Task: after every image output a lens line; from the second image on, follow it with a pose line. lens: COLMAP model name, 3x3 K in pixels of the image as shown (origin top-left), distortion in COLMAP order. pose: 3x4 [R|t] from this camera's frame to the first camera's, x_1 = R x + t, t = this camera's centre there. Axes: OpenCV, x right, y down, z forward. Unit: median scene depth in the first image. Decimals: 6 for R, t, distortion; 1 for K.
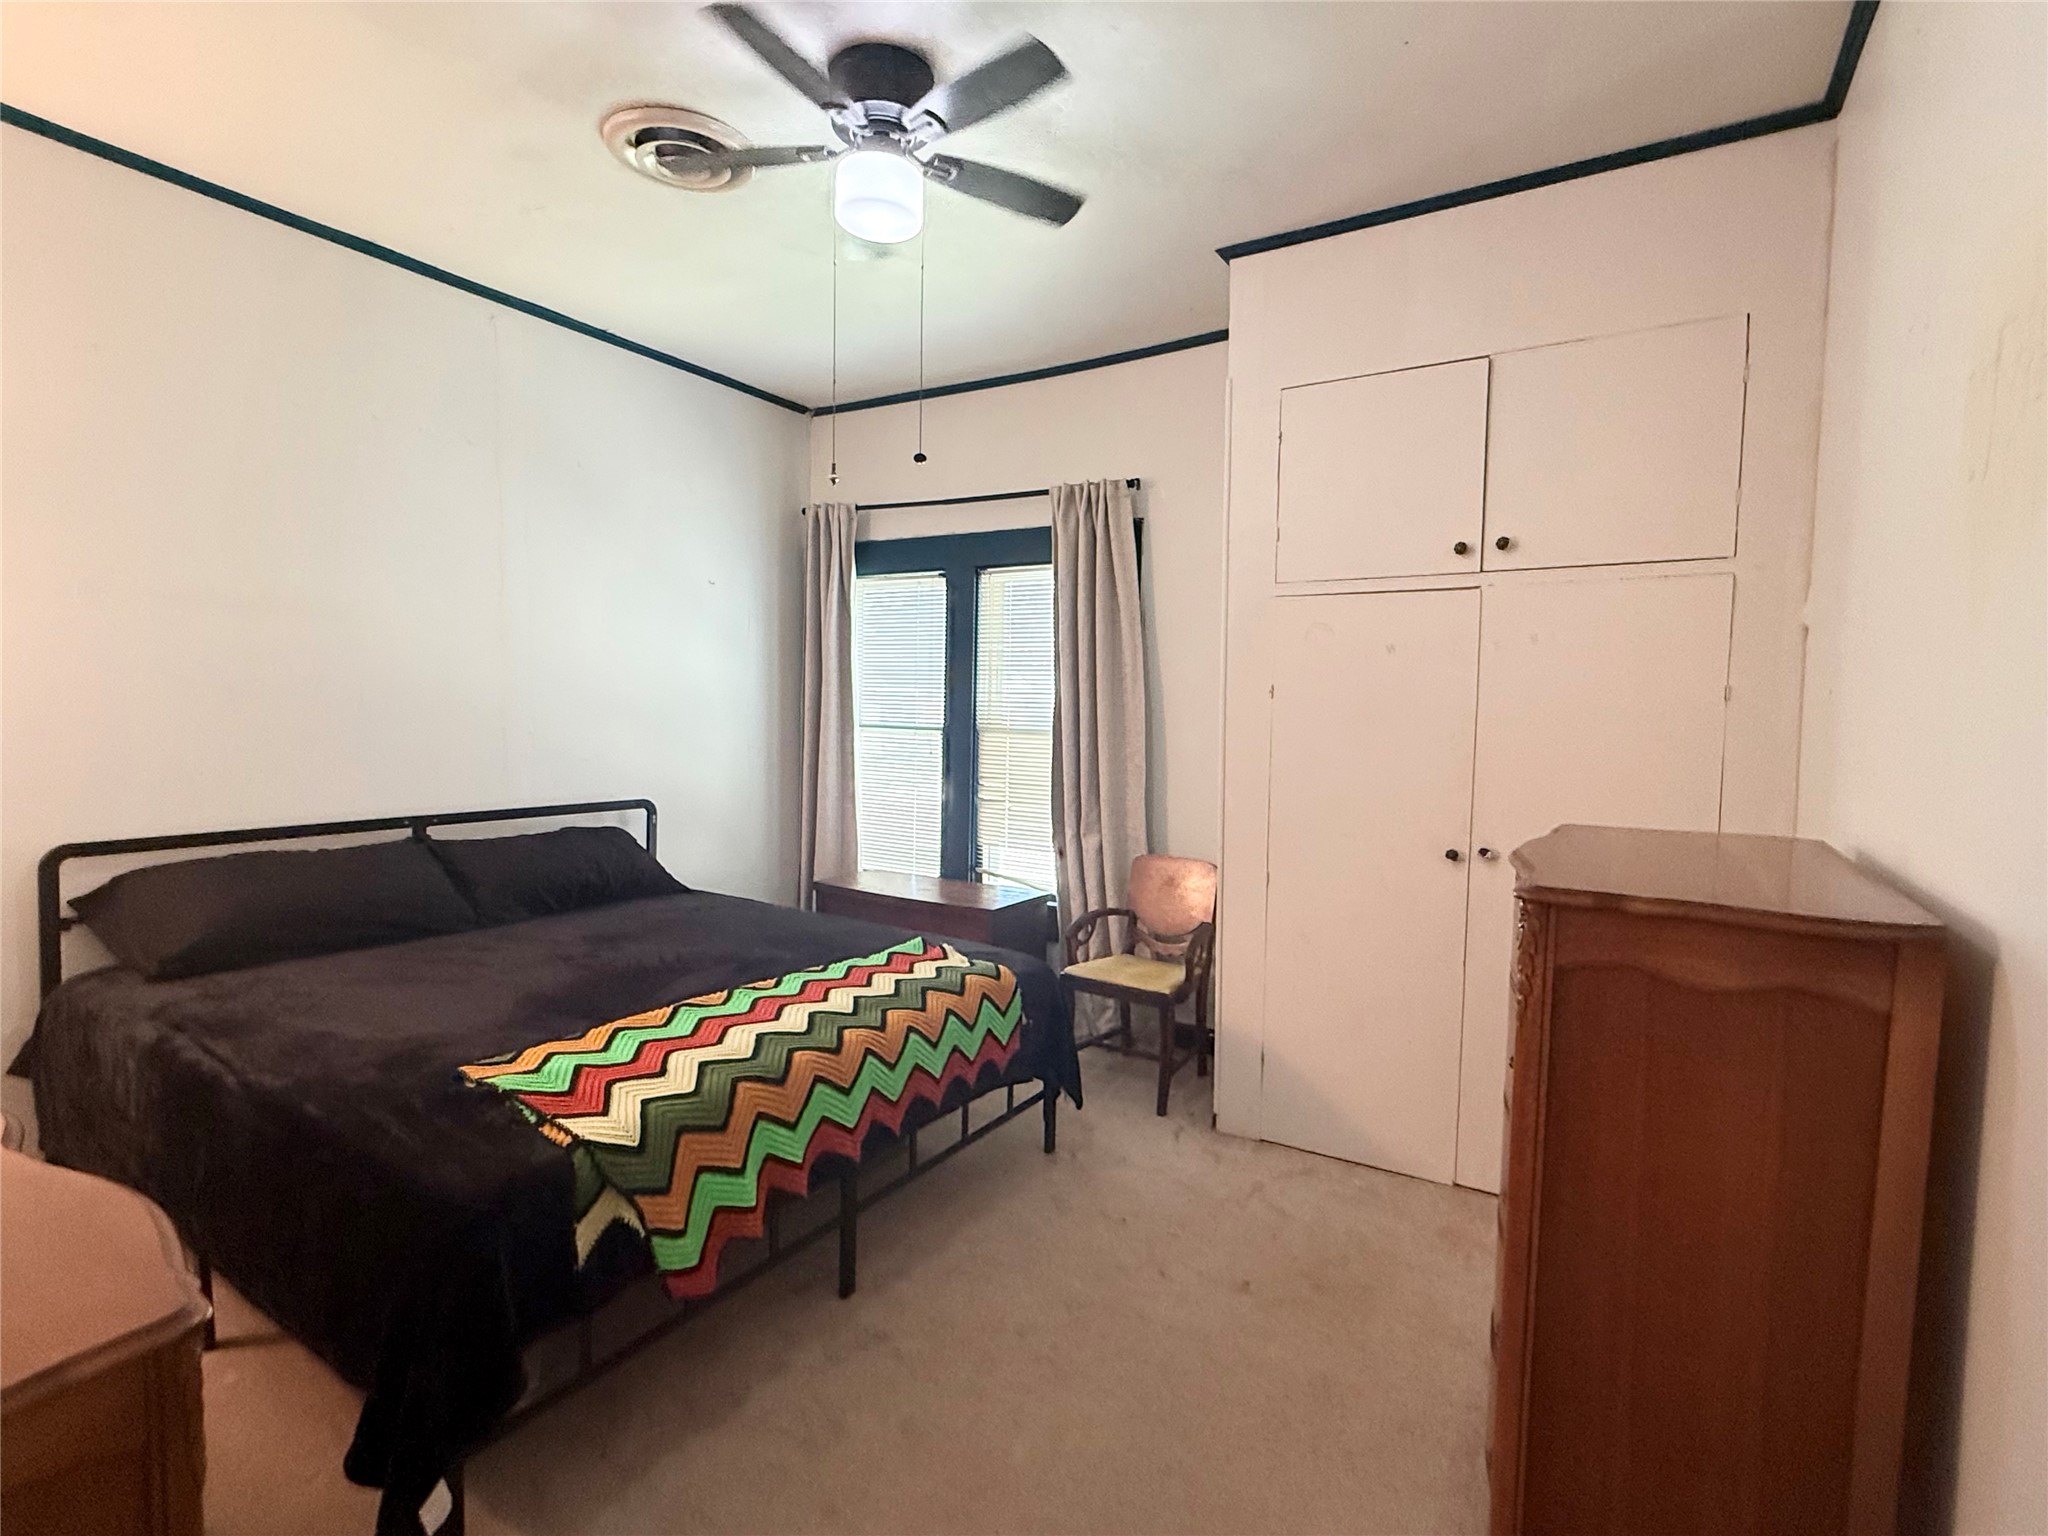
lens RADIAL K [[991.5, 0, 1026.1], [0, 991.5, 765.1], [0, 0, 1]] dist [0.001052, -0.001674]
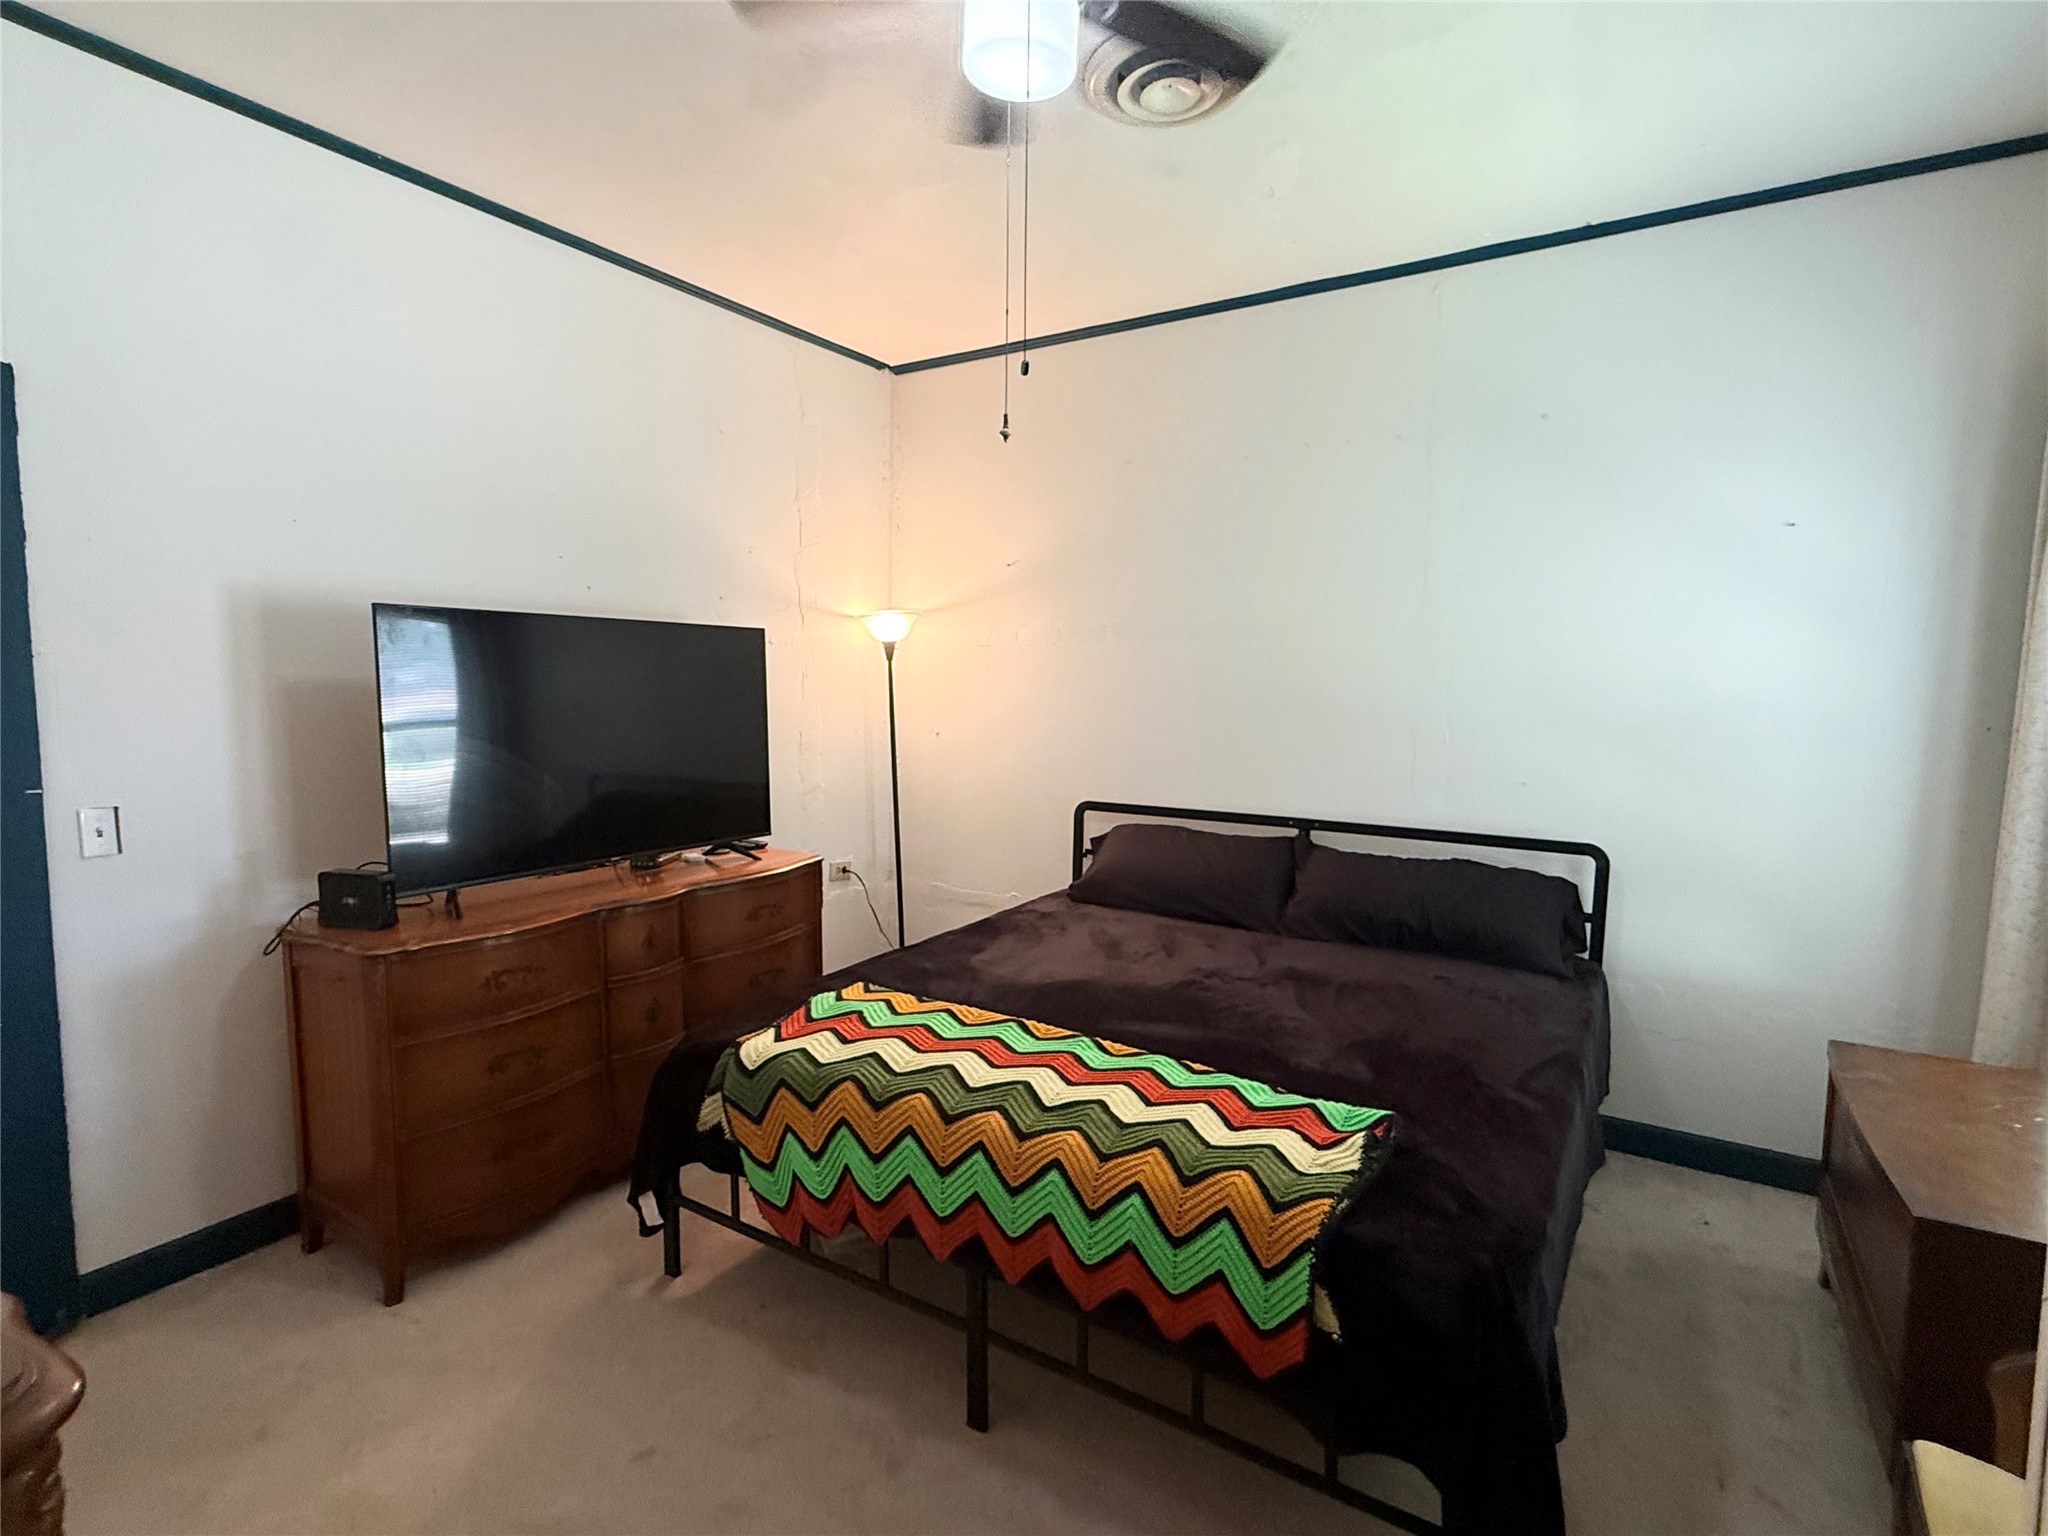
lens RADIAL K [[991.5, 0, 1024.8], [0, 991.5, 768.3], [0, 0, 1]] dist [0.001052, -0.001674]
pose [[-0.008672, 0.063716, -0.997930, 0.567260], [-0.072028, 0.995336, 0.064176, -0.062342], [0.997365, 0.072435, -0.004042, 0.933920]]
